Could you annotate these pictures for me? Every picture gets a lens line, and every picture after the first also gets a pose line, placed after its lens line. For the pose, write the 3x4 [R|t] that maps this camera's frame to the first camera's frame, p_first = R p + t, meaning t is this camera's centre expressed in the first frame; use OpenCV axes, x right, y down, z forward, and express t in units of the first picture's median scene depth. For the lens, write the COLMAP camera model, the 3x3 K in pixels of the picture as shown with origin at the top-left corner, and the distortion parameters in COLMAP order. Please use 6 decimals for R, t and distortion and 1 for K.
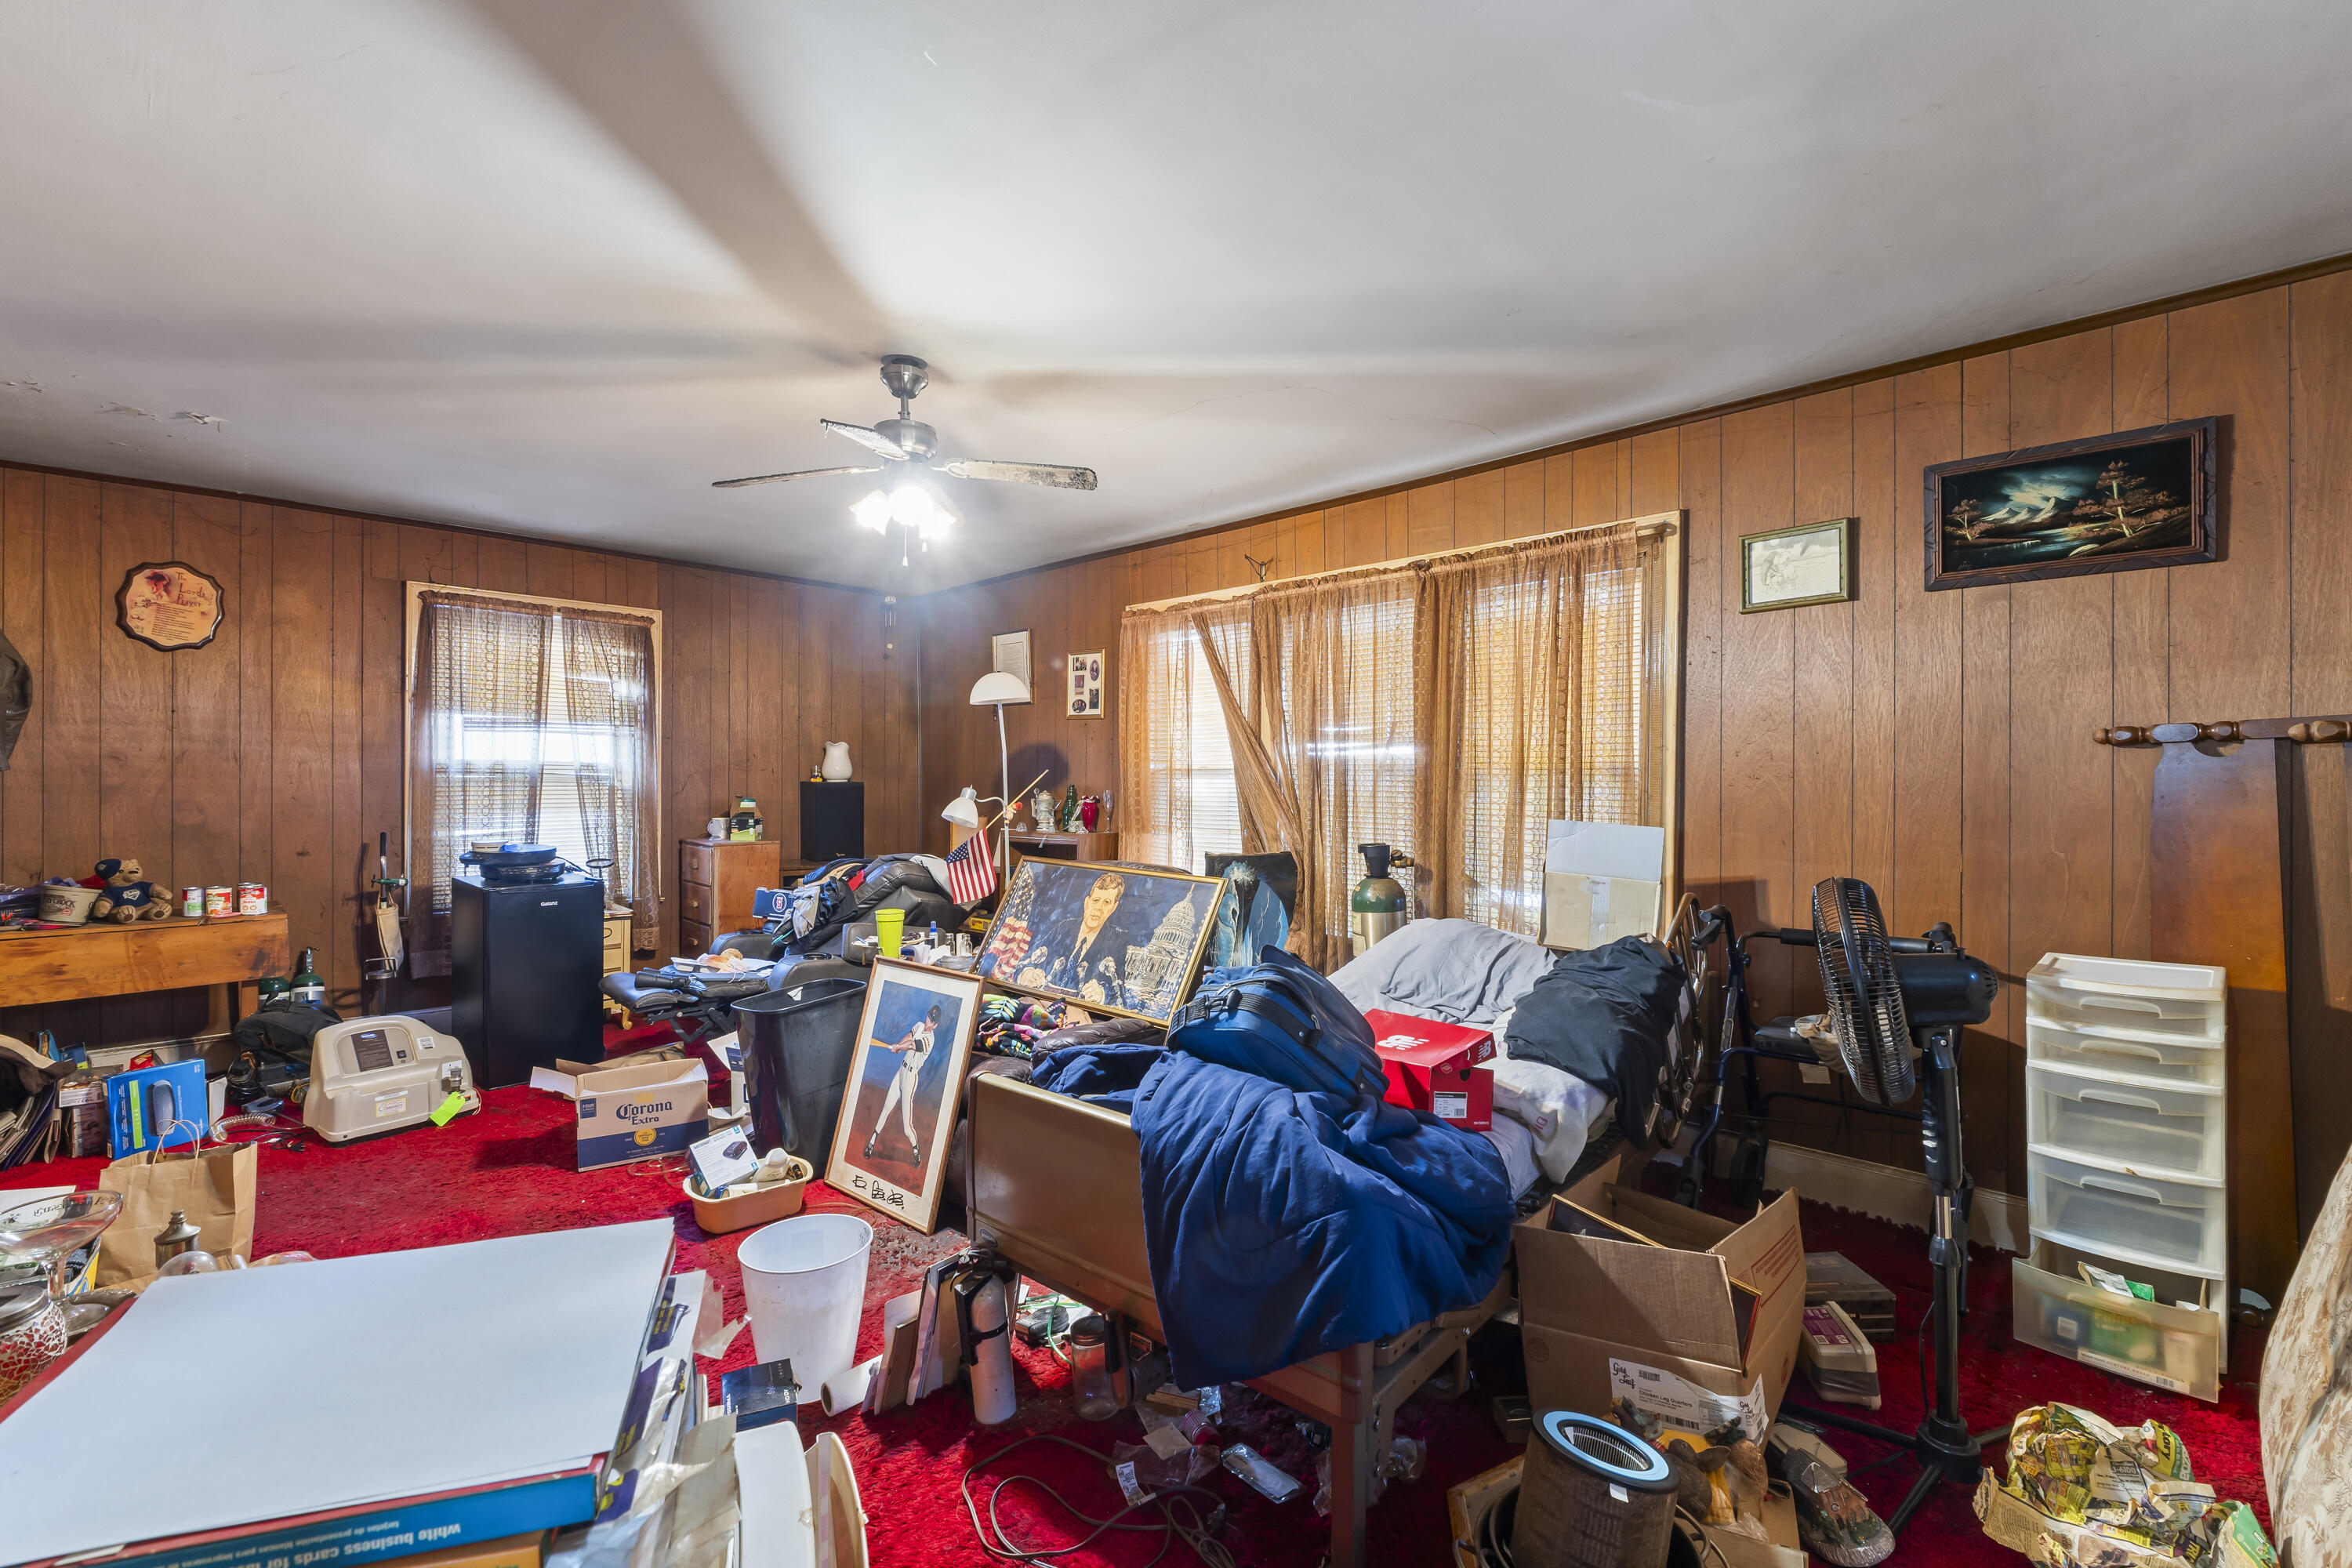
lens RADIAL K [[998.4, 0, 1173.5], [0, 998.4, 782.9], [0, 0, 1]] dist [-0.004524, -0.000690]
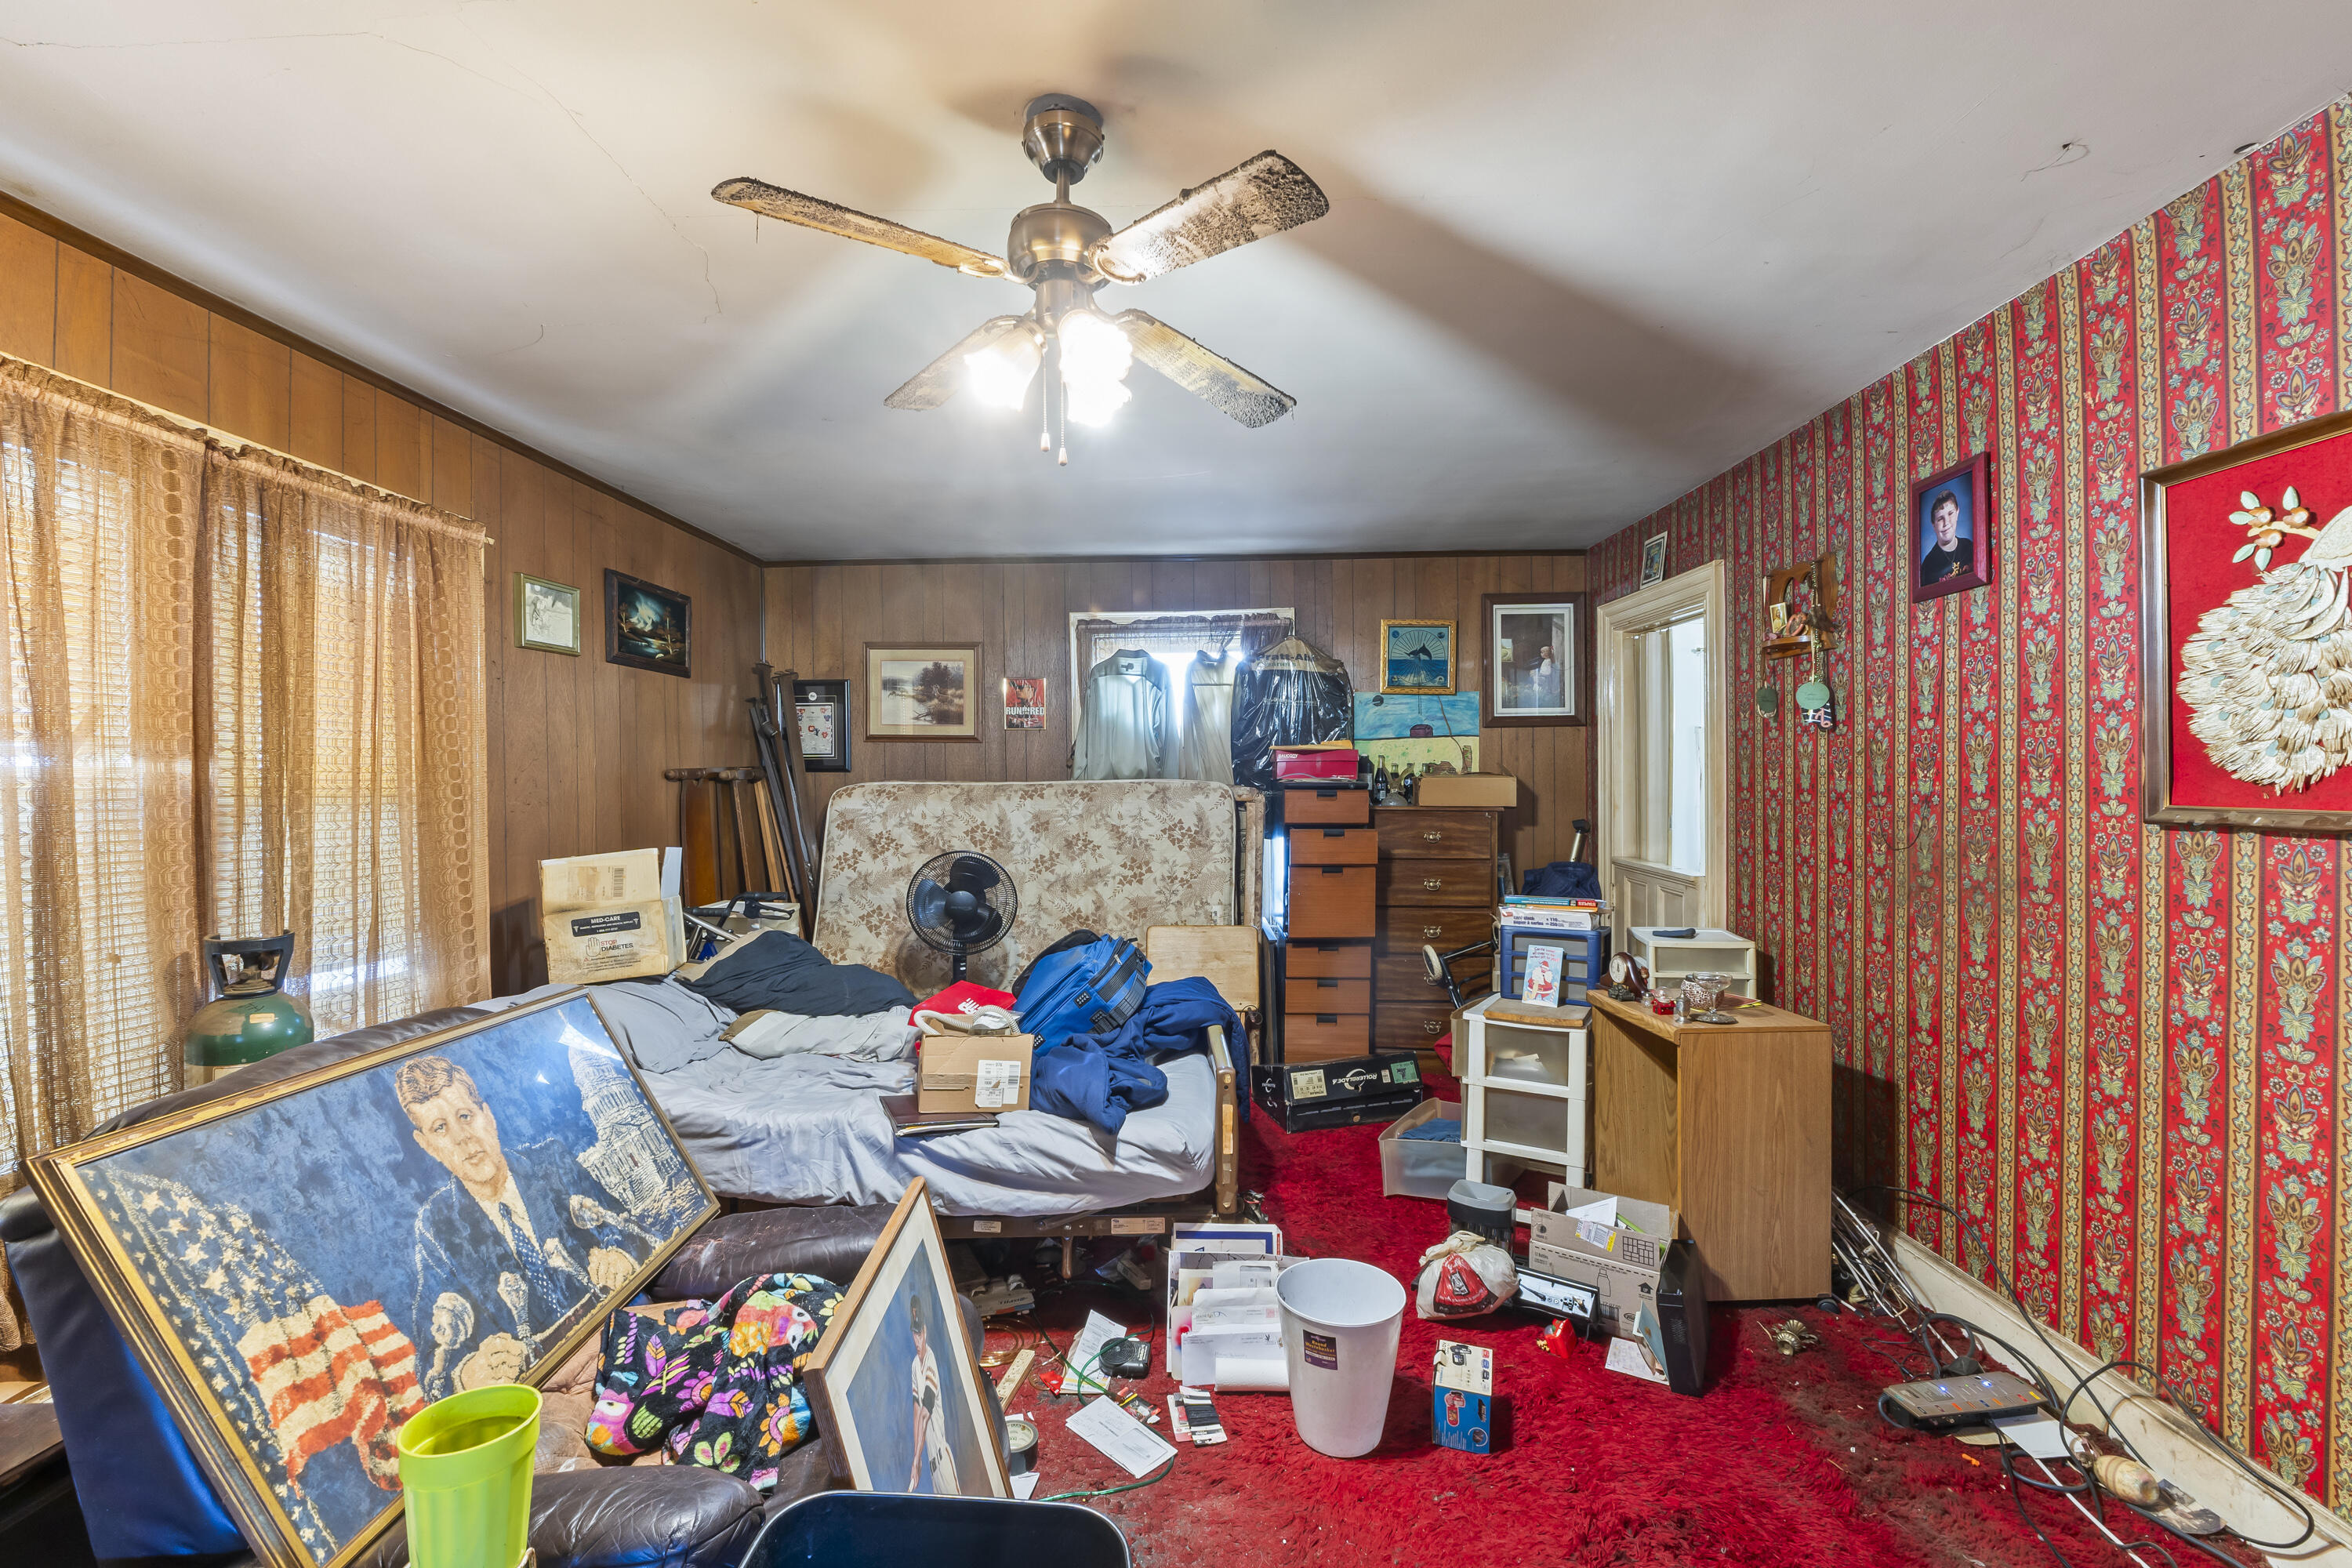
lens RADIAL K [[998.4, 0, 1173.5], [0, 998.4, 782.9], [0, 0, 1]] dist [-0.004524, -0.000690]
pose [[-0.657088, 0.002966, 0.753808, -0.689856], [0.003268, 0.999994, -0.001086, -0.026899], [-0.753807, 0.001750, -0.657093, 1.228899]]
